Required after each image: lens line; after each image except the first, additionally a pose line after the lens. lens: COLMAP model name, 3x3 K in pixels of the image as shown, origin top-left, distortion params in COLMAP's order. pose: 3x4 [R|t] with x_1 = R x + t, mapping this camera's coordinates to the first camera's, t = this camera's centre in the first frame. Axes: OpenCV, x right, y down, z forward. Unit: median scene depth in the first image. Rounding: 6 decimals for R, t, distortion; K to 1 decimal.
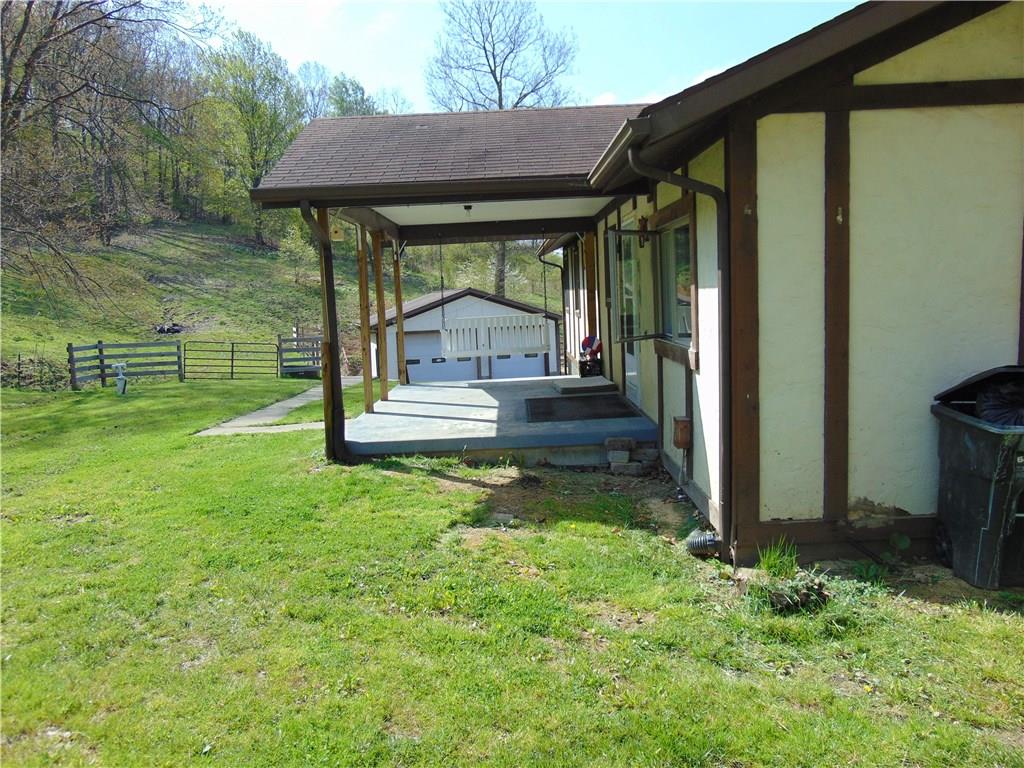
lens RADIAL K [[768.0, 0, 512.0], [0, 768.0, 384.0], [0, 0, 1]] dist [-0.027982, 0.062600]
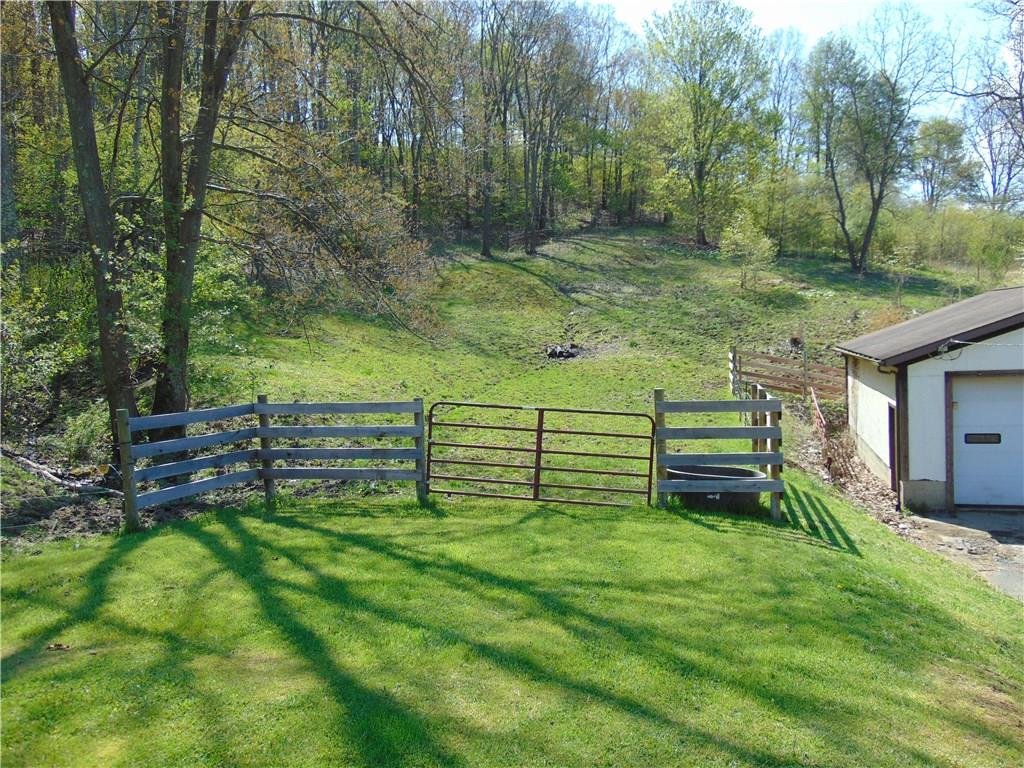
lens RADIAL K [[768.0, 0, 512.0], [0, 768.0, 384.0], [0, 0, 1]] dist [-0.027982, 0.062600]
pose [[0.840103, 0.033536, -0.541390, -0.114196], [-0.044643, 0.998976, -0.007394, -0.043255], [0.540587, 0.030381, 0.840739, 0.457011]]
